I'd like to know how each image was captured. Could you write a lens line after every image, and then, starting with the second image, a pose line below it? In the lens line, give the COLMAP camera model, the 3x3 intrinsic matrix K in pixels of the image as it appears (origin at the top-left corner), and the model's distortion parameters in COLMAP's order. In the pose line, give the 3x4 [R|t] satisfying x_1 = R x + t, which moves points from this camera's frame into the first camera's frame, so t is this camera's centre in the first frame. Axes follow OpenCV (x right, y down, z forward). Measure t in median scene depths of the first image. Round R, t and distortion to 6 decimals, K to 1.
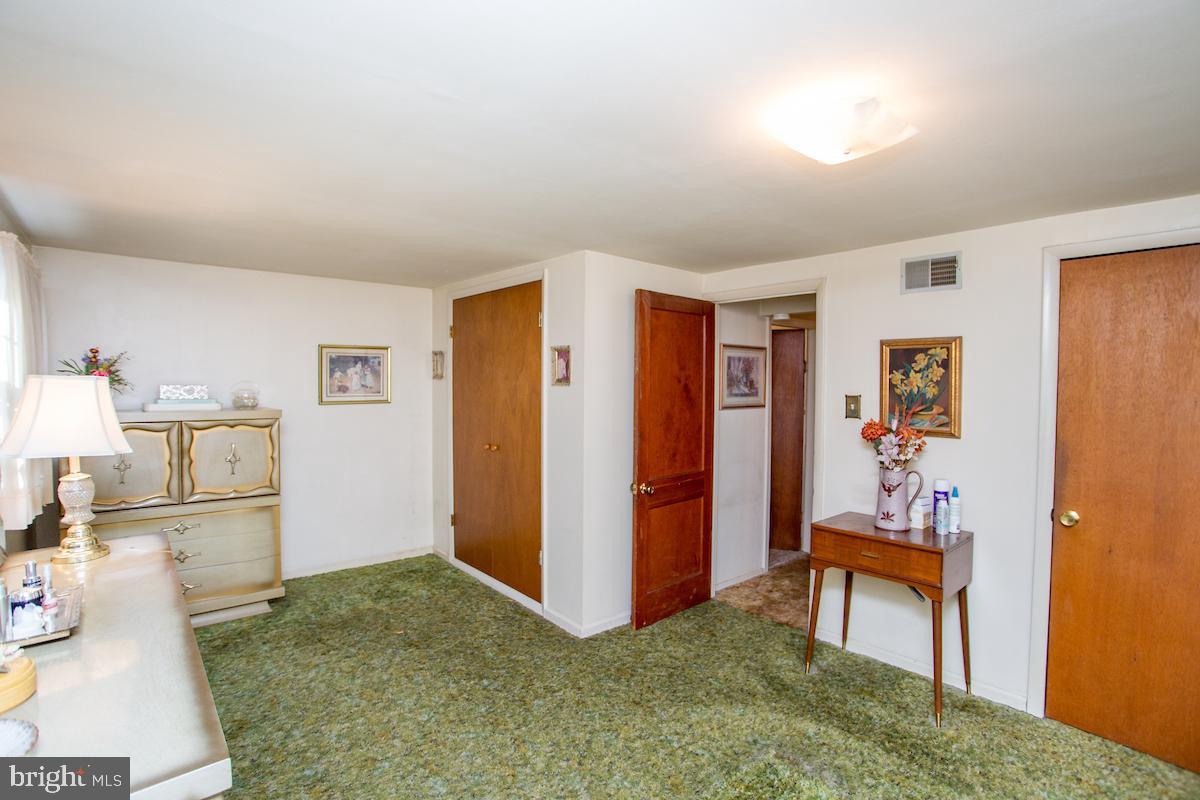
lens RADIAL K [[591.0, 0, 598.7], [0, 591.0, 393.7], [0, 0, 1]] dist [-0.028610, 0.009270]
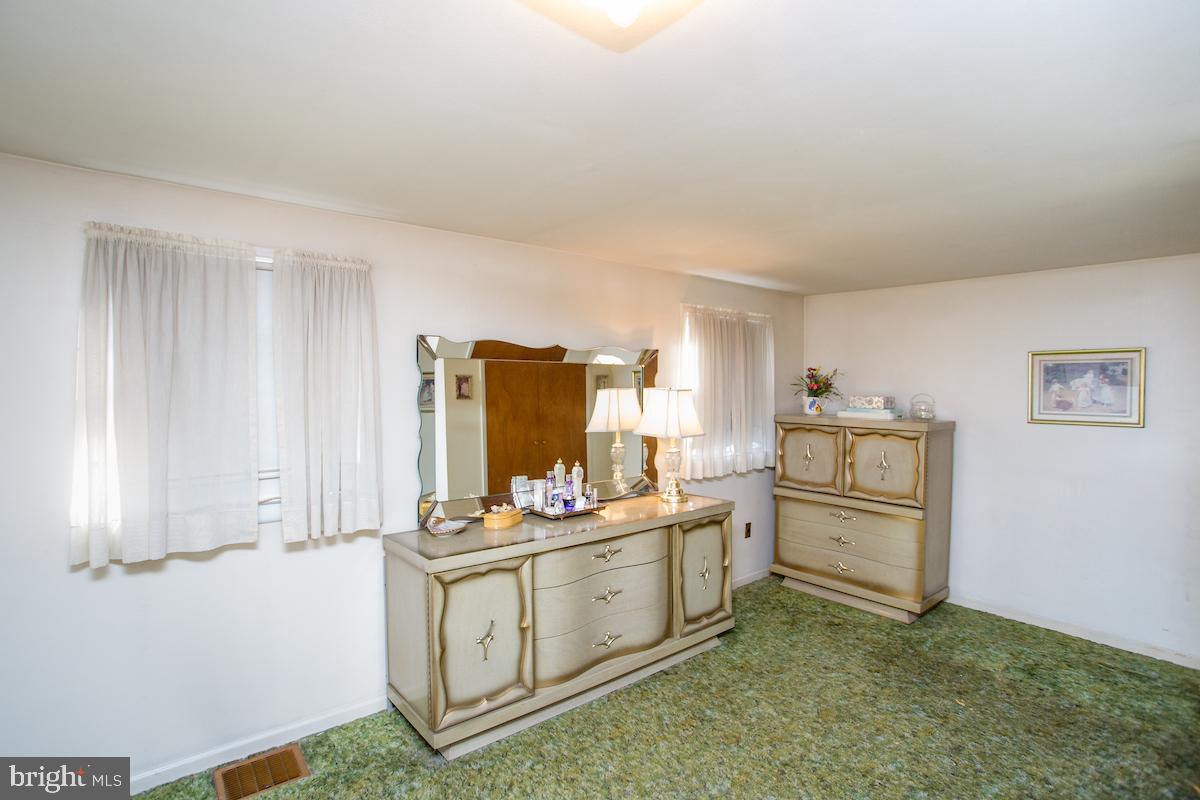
lens RADIAL K [[591.0, 0, 597.6], [0, 591.0, 405.1], [0, 0, 1]] dist [-0.028610, 0.009270]
pose [[-0.006356, 0.027628, -0.999598, 0.415616], [-0.031381, 0.999120, 0.027814, -0.012305], [0.999487, 0.031545, -0.005483, 0.437930]]
